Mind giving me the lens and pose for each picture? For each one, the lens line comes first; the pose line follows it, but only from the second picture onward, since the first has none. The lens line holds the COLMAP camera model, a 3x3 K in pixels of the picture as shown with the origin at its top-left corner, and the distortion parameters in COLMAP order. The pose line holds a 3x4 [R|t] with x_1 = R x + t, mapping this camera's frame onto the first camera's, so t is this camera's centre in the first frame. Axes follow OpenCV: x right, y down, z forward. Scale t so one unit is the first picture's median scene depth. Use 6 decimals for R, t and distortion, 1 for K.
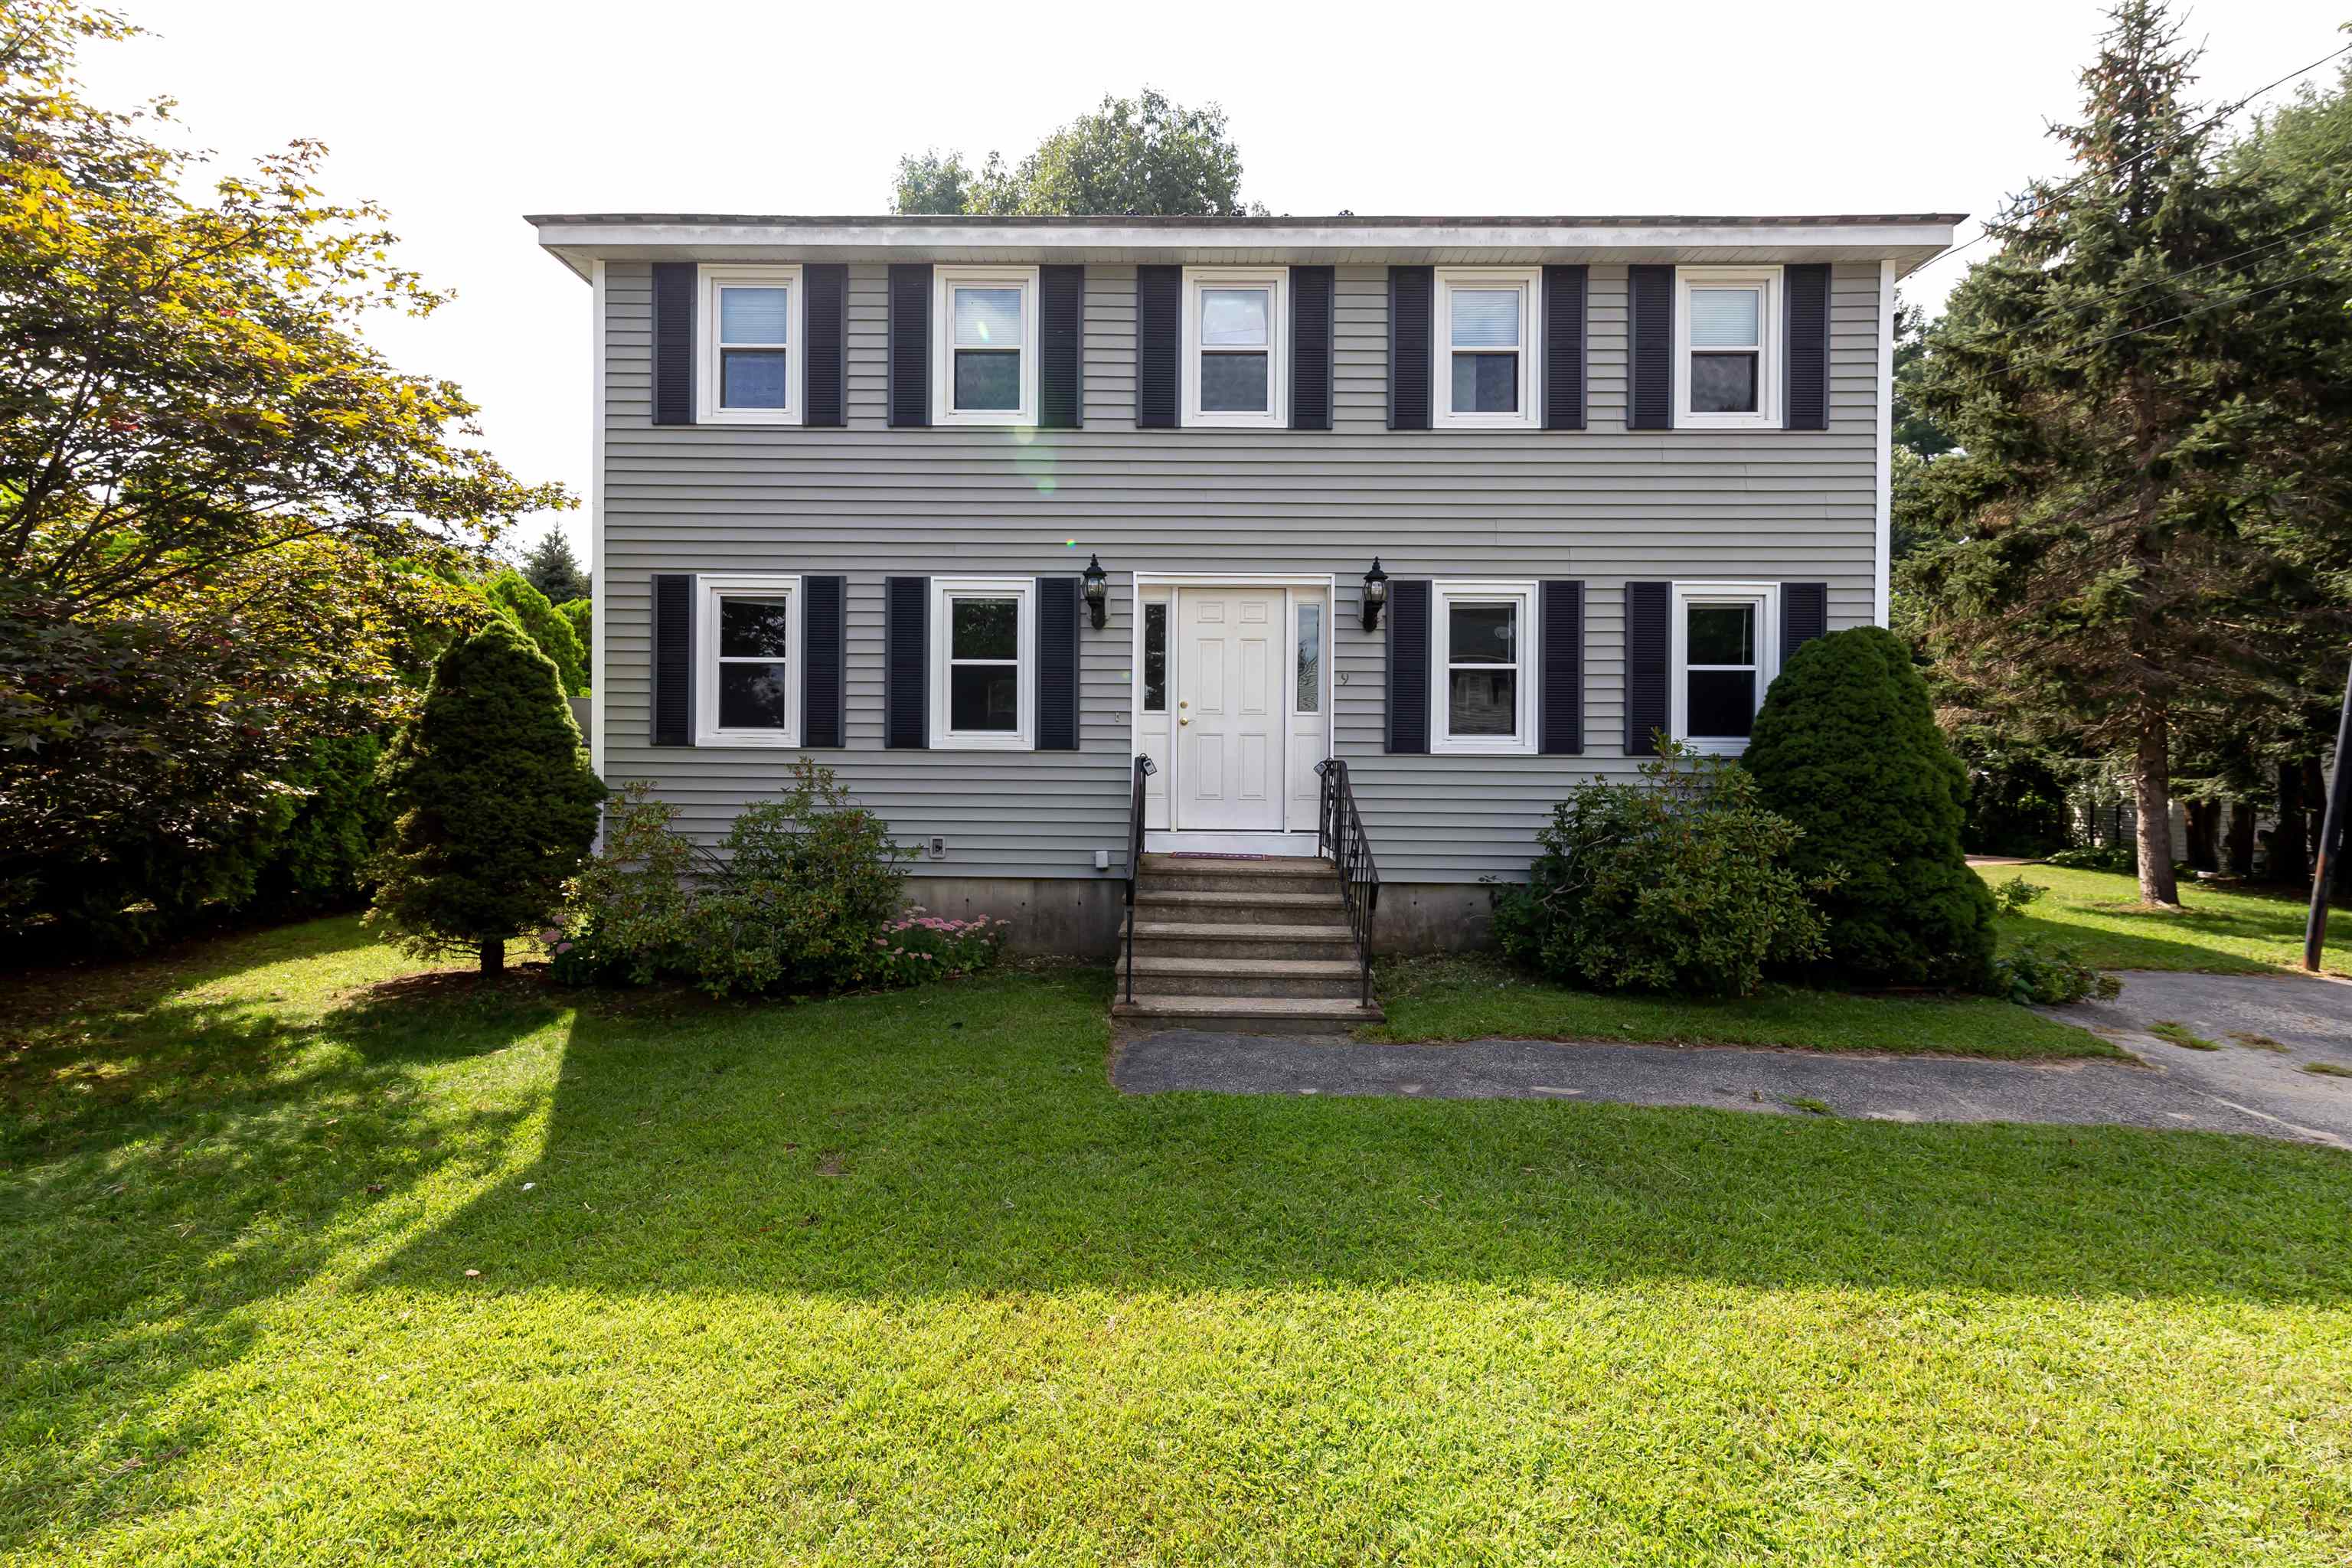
lens RADIAL K [[1006.1, 0, 1167.8], [0, 1006.1, 776.7], [0, 0, 1]] dist [0.005276, -0.001746]
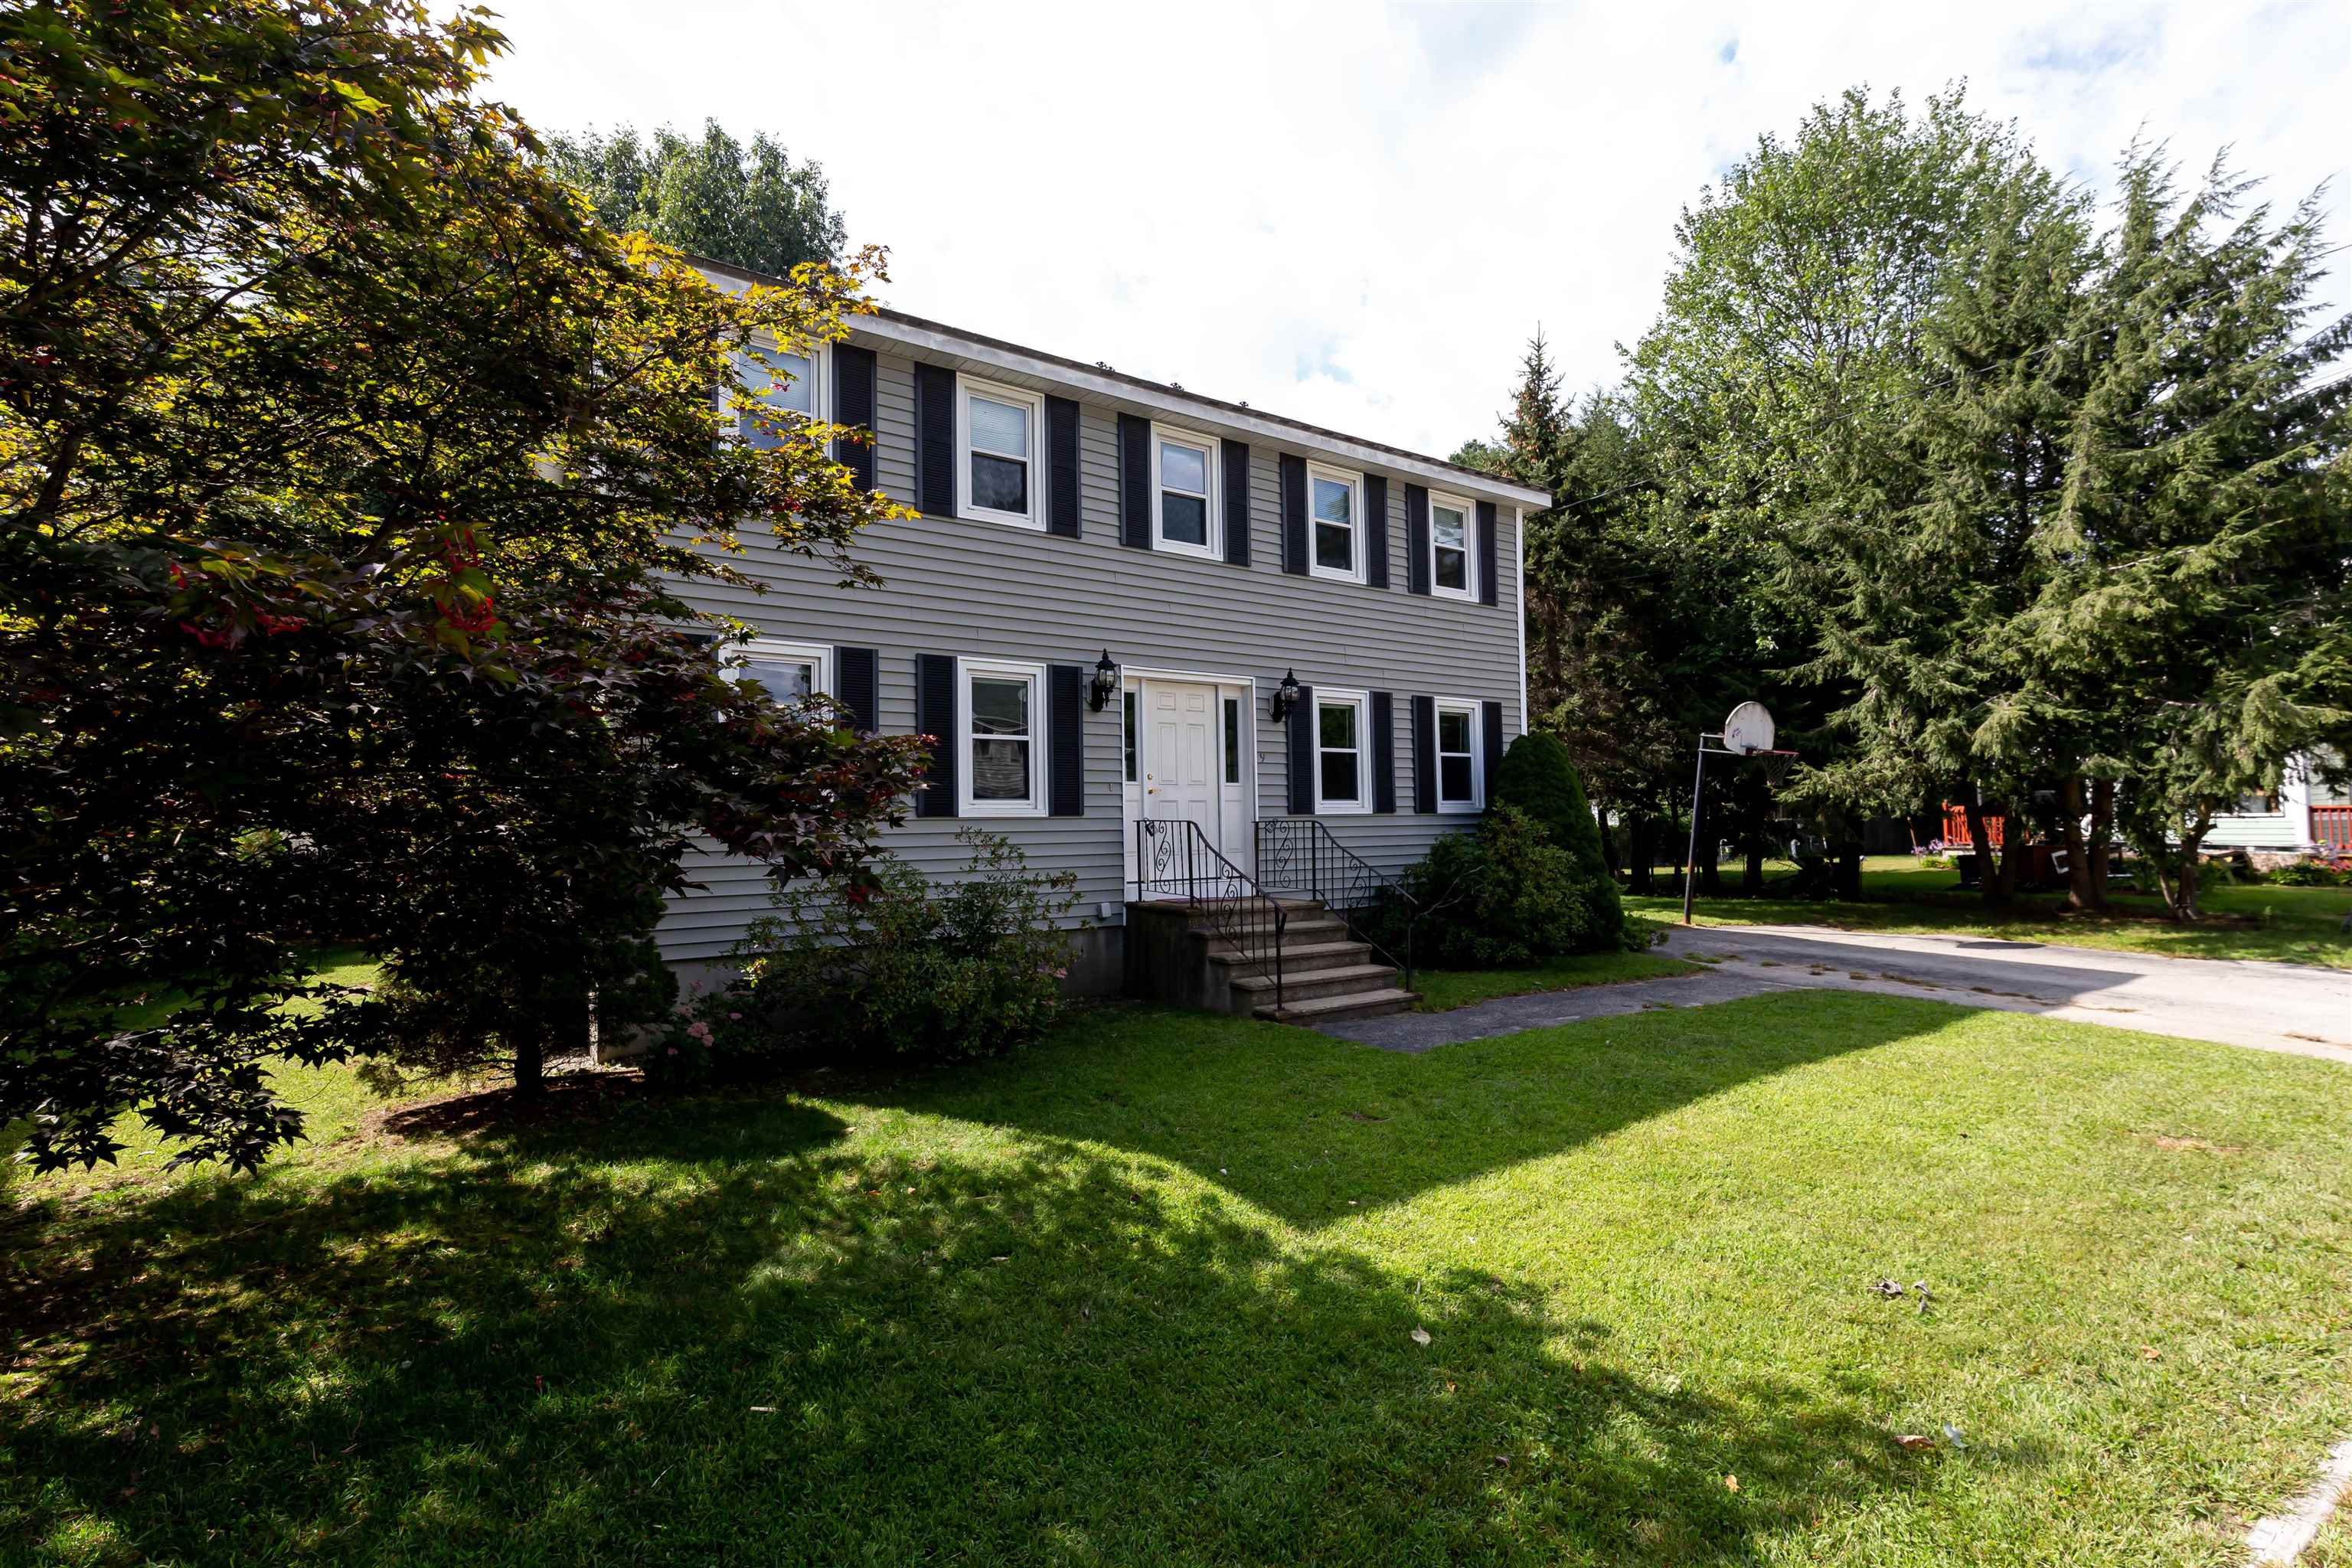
lens RADIAL K [[1006.1, 0, 1158.3], [0, 1006.1, 795.9], [0, 0, 1]] dist [0.005276, -0.001746]
pose [[0.831978, -0.005178, 0.554785, -0.653526], [0.031855, 0.998753, -0.038449, -0.002763], [-0.553894, 0.049662, 0.831105, -0.000569]]
